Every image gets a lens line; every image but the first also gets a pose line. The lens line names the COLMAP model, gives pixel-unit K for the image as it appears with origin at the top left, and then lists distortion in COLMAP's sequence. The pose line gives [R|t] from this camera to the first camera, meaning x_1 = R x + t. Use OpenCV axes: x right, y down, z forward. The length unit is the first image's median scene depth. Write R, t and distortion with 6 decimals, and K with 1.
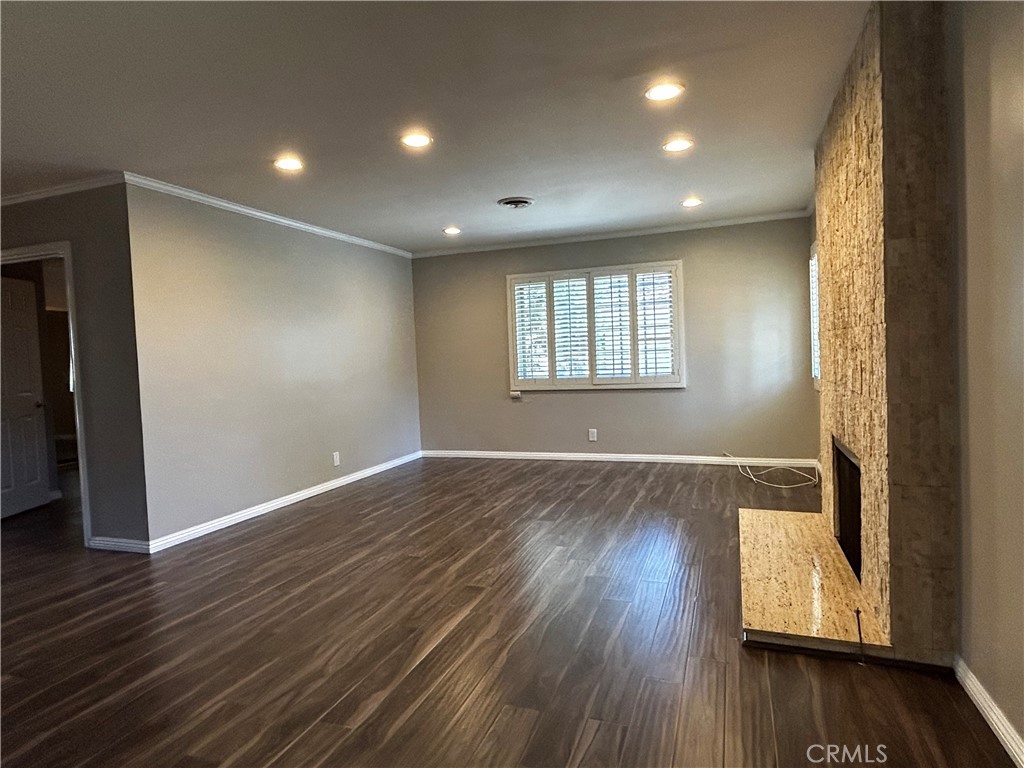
lens RADIAL K [[602.1, 0, 509.5], [0, 602.1, 379.5], [0, 0, 1]] dist [-0.002452, 0.001484]
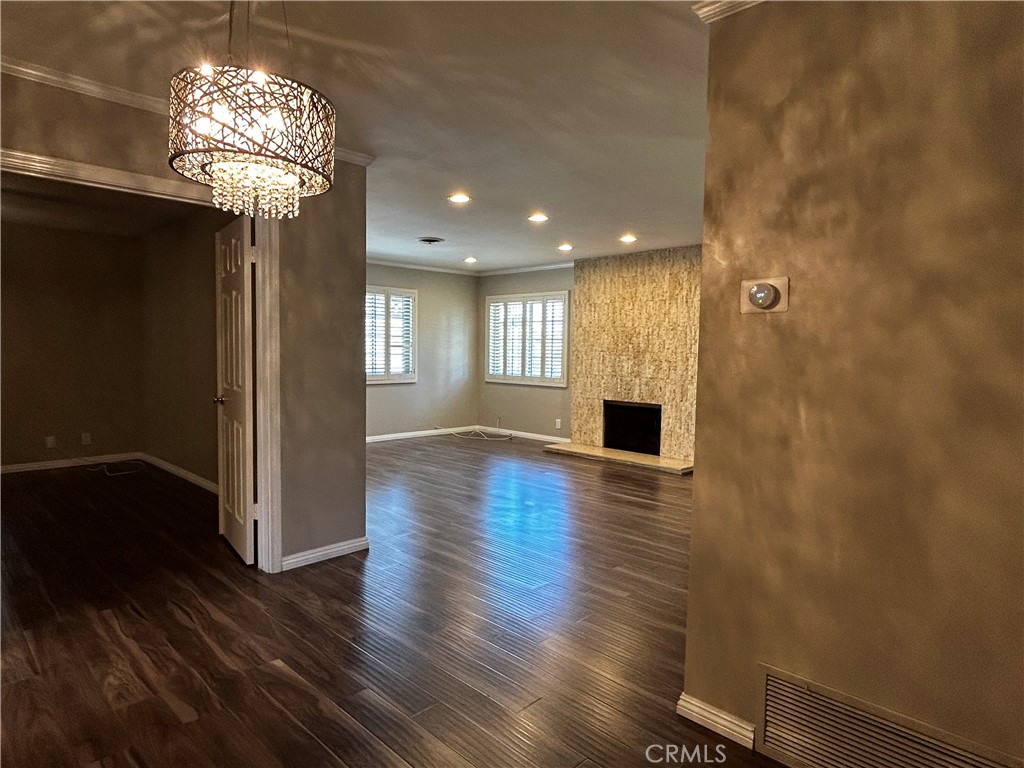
lens RADIAL K [[602.1, 0, 509.5], [0, 602.1, 379.5], [0, 0, 1]] dist [-0.002452, 0.001484]
pose [[0.408054, -0.000222, 0.912958, -1.306363], [0.009489, 0.999947, -0.003998, 0.021478], [-0.912909, 0.010295, 0.408034, 0.359138]]
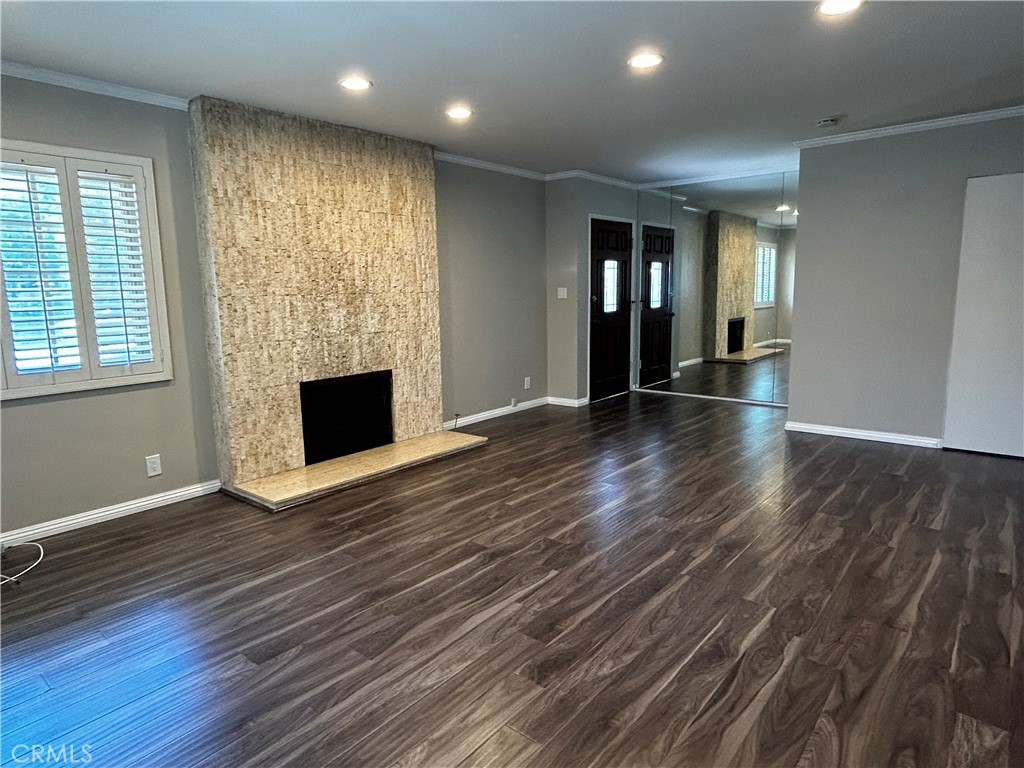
lens RADIAL K [[602.1, 0, 509.5], [0, 602.1, 379.5], [0, 0, 1]] dist [-0.002452, 0.001484]
pose [[-0.939718, 0.003319, 0.341935, -0.220649], [0.069564, 0.980898, 0.181659, -0.084961], [-0.334801, 0.194494, -0.921998, 1.636647]]
